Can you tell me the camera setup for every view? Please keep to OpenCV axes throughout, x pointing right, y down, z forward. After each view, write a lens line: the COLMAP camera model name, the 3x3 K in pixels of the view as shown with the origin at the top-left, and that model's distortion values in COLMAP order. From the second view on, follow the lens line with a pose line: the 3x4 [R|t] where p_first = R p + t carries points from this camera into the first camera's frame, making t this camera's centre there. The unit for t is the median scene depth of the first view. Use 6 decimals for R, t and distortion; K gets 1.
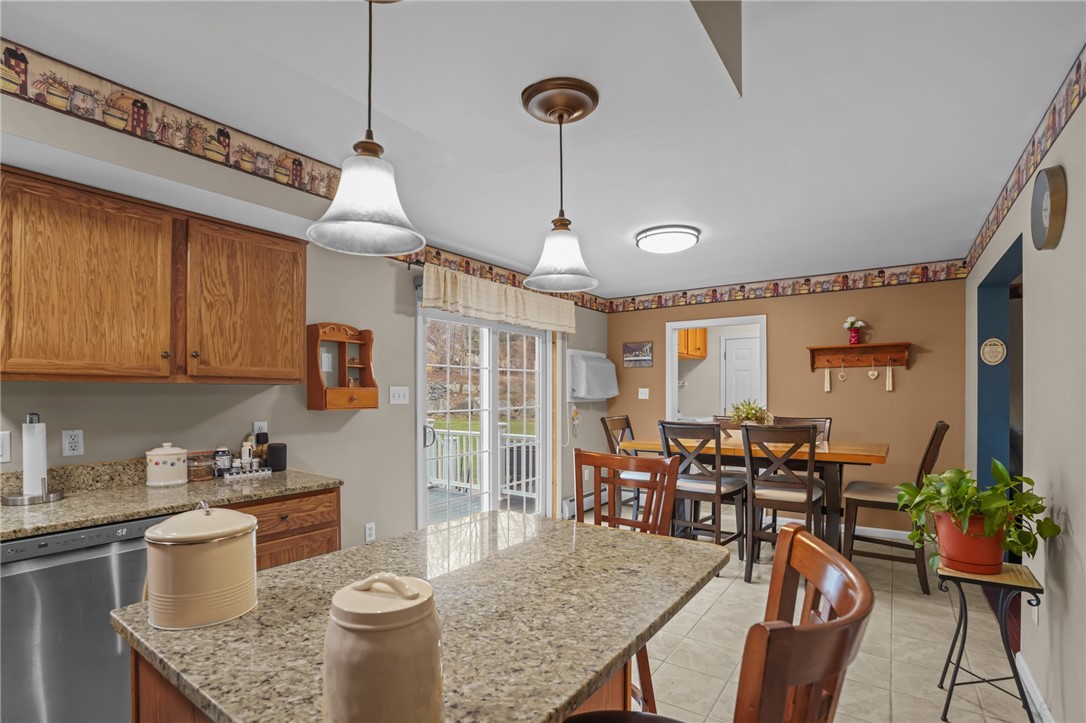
lens RADIAL K [[504.9, 0, 546.9], [0, 504.9, 402.0], [0, 0, 1]] dist [-0.054104, 0.019845]
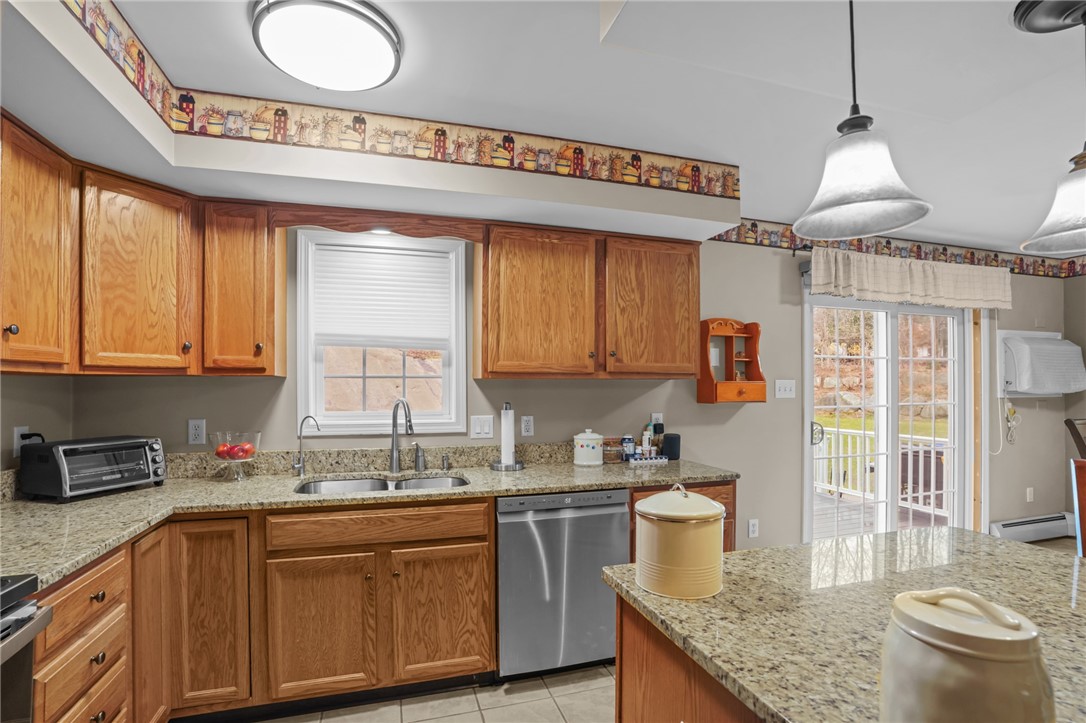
lens RADIAL K [[504.9, 0, 544.8], [0, 504.9, 389.8], [0, 0, 1]] dist [-0.054104, 0.019845]
pose [[0.805391, 0.000405, -0.592744, -0.099478], [-0.008306, 0.999909, -0.010602, 0.001801], [0.592686, 0.013462, 0.805321, -0.031181]]
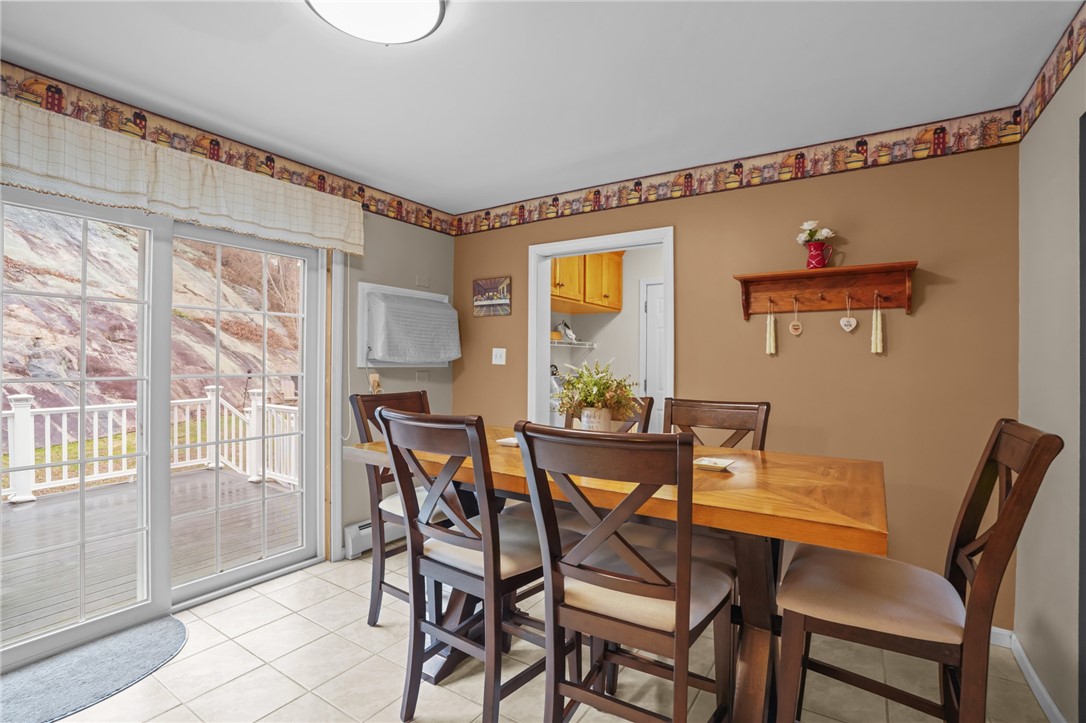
lens RADIAL K [[504.9, 0, 545.3], [0, 504.9, 358.9], [0, 0, 1]] dist [-0.054104, 0.019845]
pose [[0.999140, 0.013240, 0.039305, 0.321999], [-0.012303, 0.999636, -0.023998, 0.001997], [-0.039609, 0.023494, 0.998939, 0.495643]]
